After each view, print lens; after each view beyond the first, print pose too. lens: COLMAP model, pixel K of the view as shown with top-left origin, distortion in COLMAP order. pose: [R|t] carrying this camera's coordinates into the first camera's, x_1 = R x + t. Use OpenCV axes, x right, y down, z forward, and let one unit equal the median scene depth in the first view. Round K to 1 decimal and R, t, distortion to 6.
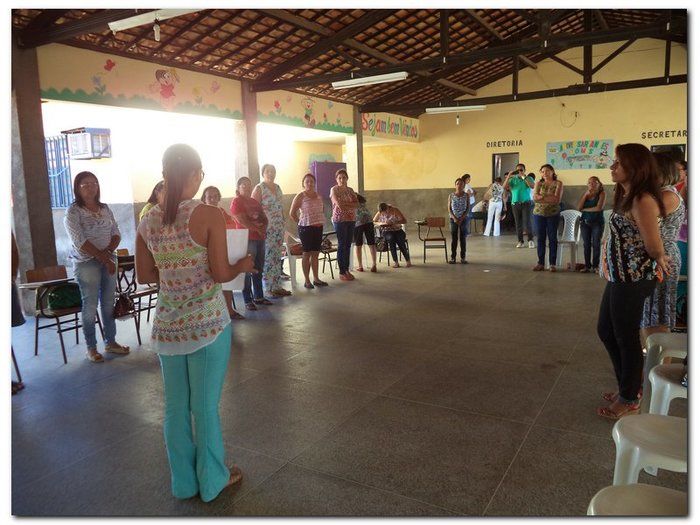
lens RADIAL K [[531.9, 0, 350.0], [0, 531.9, 262.5], [0, 0, 1]] dist [-0.031943, -0.002051]
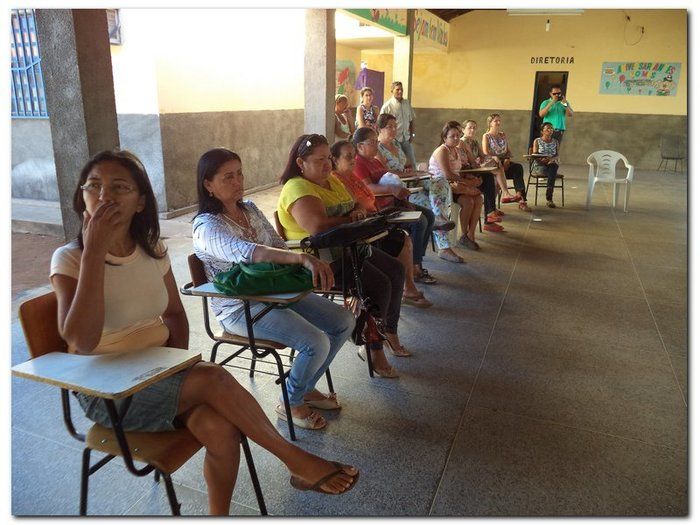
lens RADIAL K [[540.8, 0, 347.7], [0, 540.8, 257.8], [0, 0, 1]] dist [-0.033912, -0.004246]
pose [[0.987997, 0.001560, 0.154466, -0.205598], [-0.023124, 0.990175, 0.137906, -0.020758], [-0.152734, -0.139823, 0.978326, 0.179984]]
